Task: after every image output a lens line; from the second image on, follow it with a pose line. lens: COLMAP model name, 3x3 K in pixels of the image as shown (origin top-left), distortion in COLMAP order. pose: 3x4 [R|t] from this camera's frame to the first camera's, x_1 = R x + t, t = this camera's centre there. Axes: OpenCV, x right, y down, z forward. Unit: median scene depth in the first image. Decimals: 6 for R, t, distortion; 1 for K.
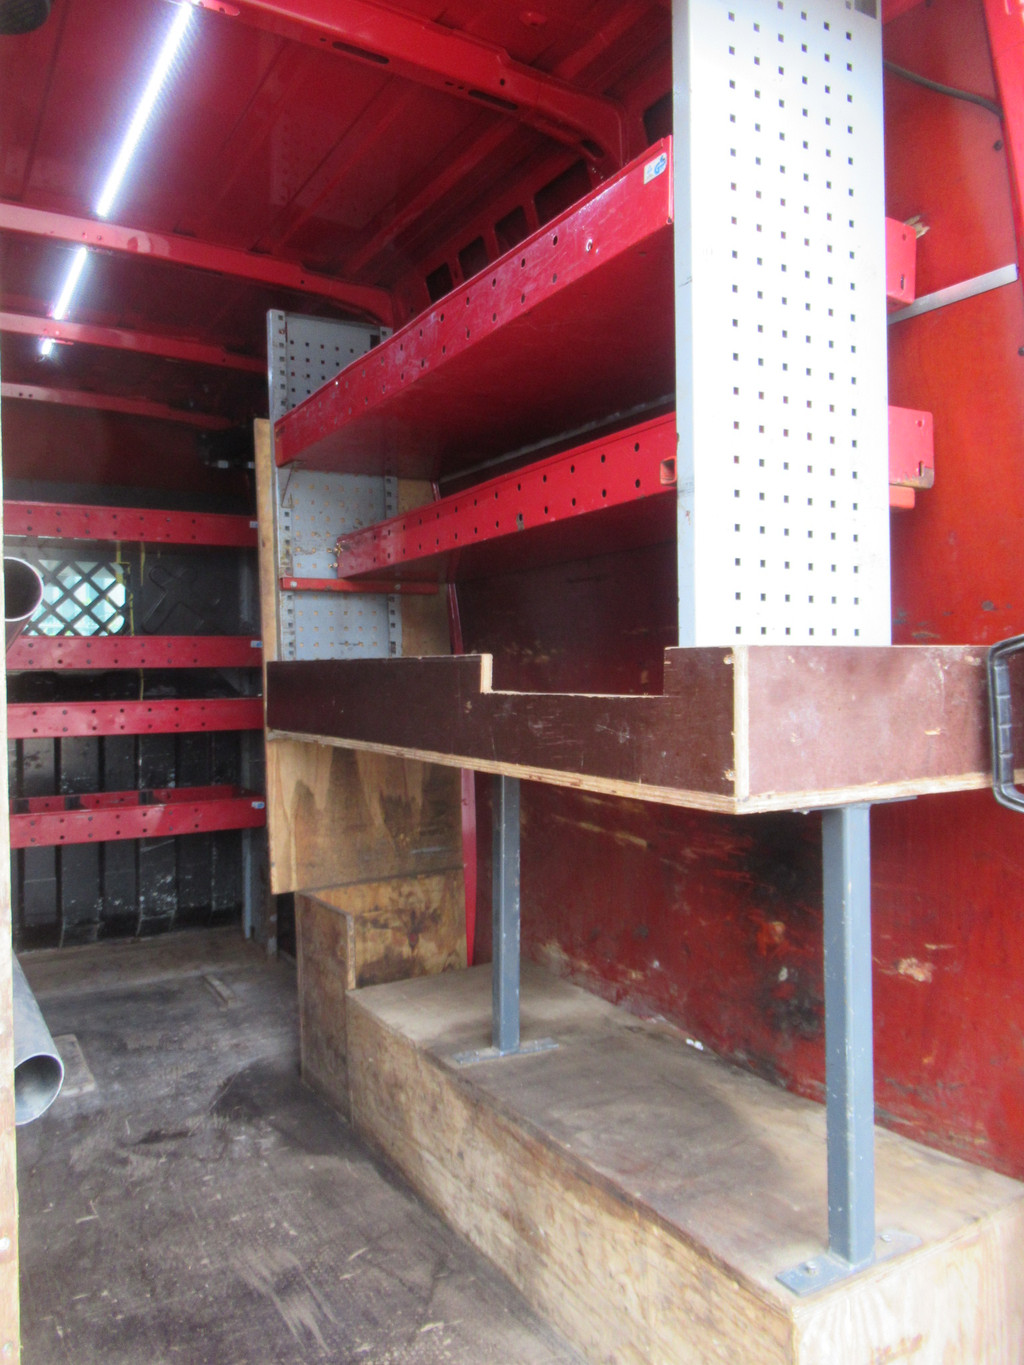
lens RADIAL K [[1021.1, 0, 509.8], [0, 1021.1, 674.3], [0, 0, 1]] dist [-0.009103, 0.008758]
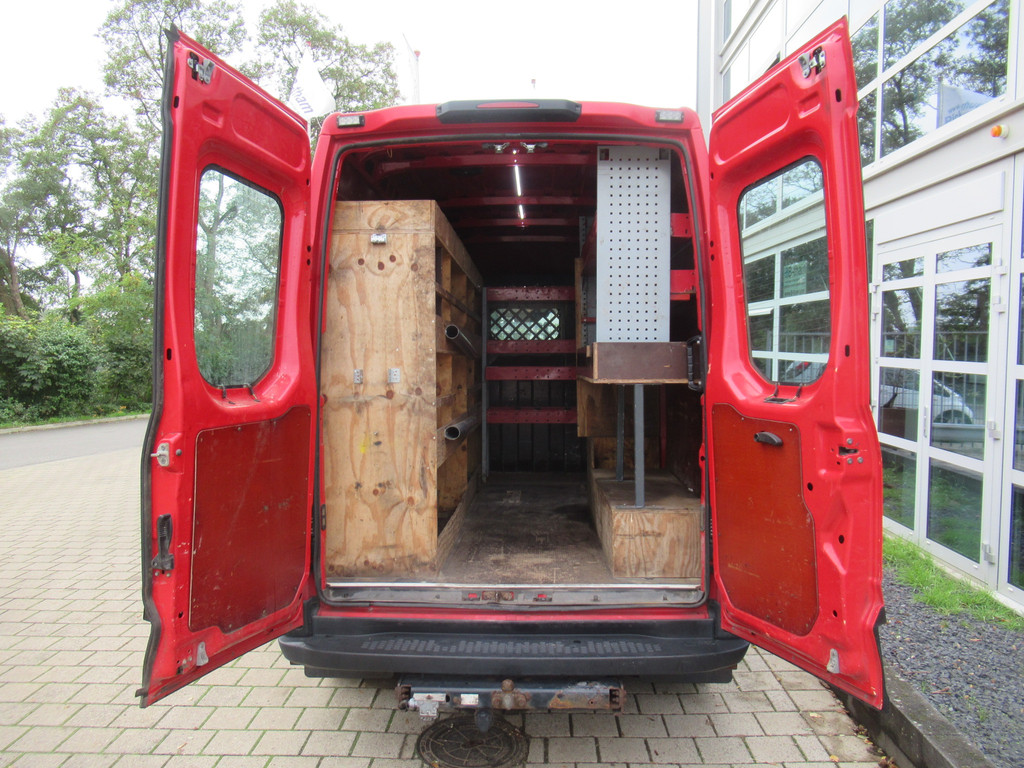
lens RADIAL K [[766.0, 0, 516.8], [0, 766.0, 380.8], [0, 0, 1]] dist [-0.009103, 0.008758]
pose [[0.845279, 0.021781, -0.533881, 0.808846], [-0.011852, 0.999687, 0.022021, 0.031389], [0.534194, -0.012286, 0.845273, -0.896441]]
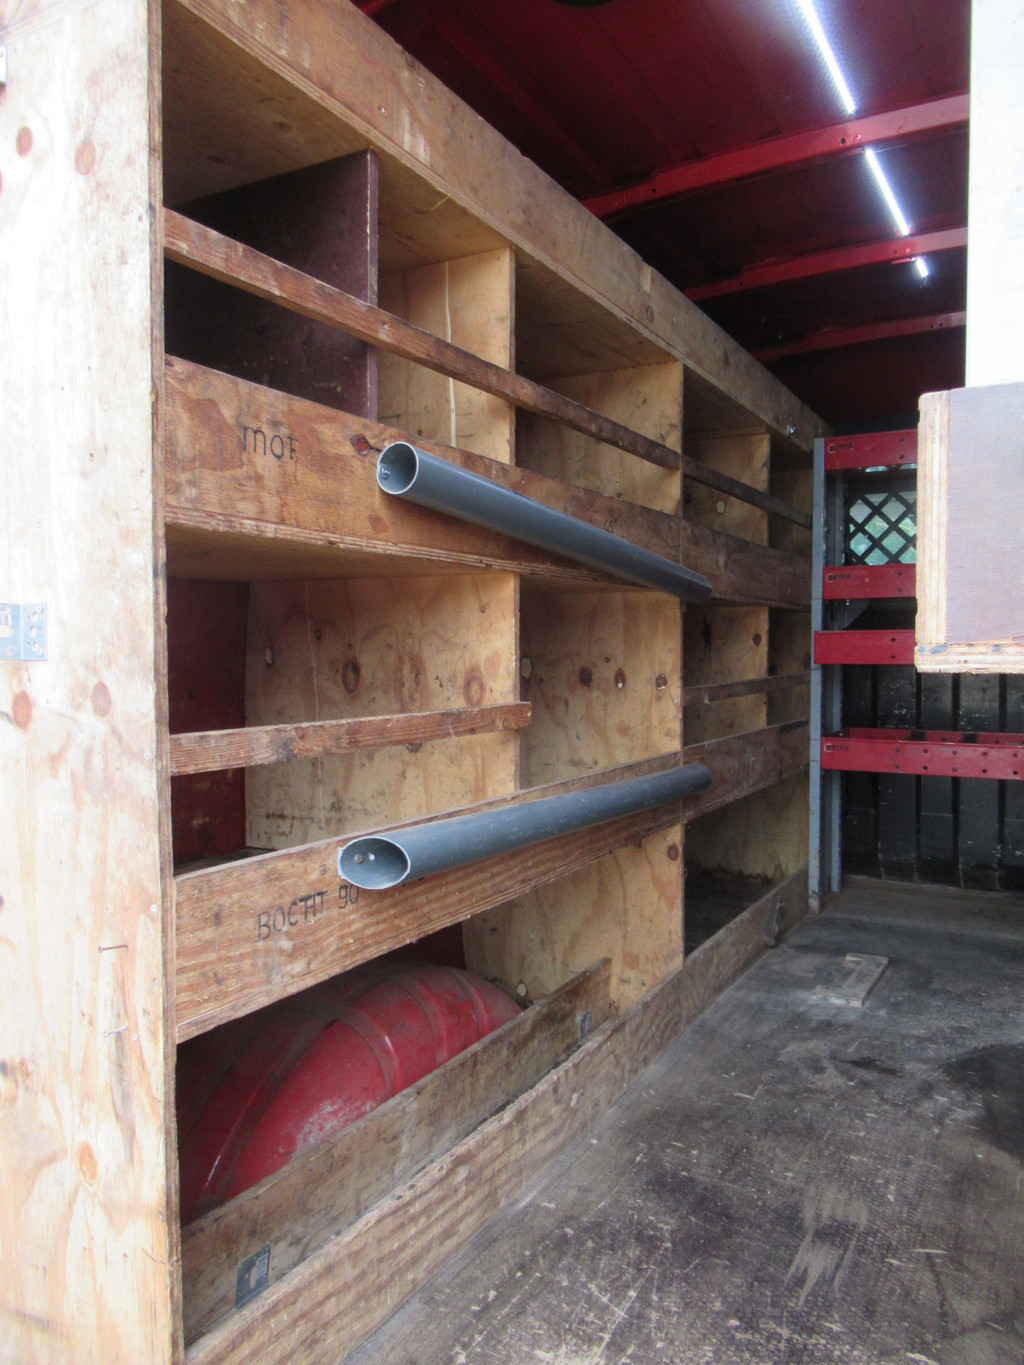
lens RADIAL K [[1021.1, 0, 505.8], [0, 1021.1, 675.4], [0, 0, 1]] dist [-0.009103, 0.008758]
pose [[0.495696, 0.035016, -0.867790, 0.315577], [-0.009548, 0.999346, 0.034870, 0.060088], [0.868444, -0.008999, 0.495706, 0.239307]]
